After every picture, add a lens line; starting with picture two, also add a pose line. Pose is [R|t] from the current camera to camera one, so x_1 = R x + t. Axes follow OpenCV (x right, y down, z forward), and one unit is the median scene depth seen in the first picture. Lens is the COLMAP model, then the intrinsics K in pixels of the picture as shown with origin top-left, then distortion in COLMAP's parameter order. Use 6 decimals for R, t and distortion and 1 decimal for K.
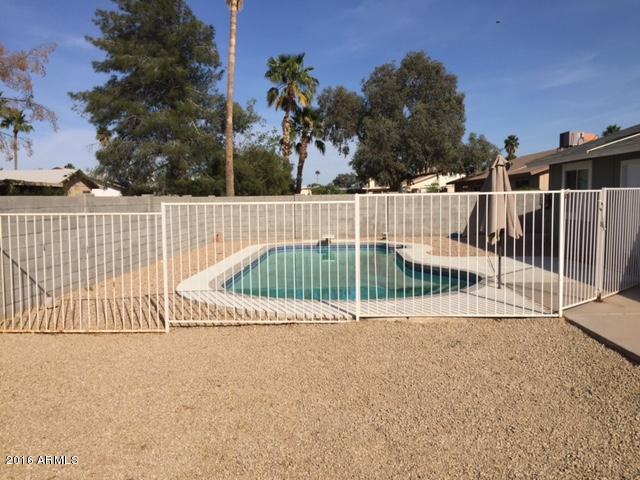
lens RADIAL K [[533.9, 0, 320.0], [0, 533.9, 240.0], [0, 0, 1]] dist [0.085287, 0.001603]
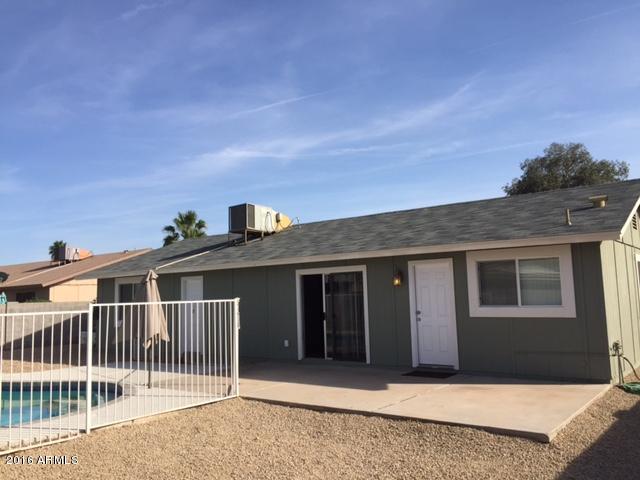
lens RADIAL K [[546.8, 0, 320.0], [0, 546.8, 240.0], [0, 0, 1]] dist [0.066376, -0.090133]
pose [[0.576063, 0.084647, 0.813010, -0.418452], [0.082217, 0.983579, -0.160661, -0.000220], [-0.813260, 0.159394, 0.559645, 0.023601]]
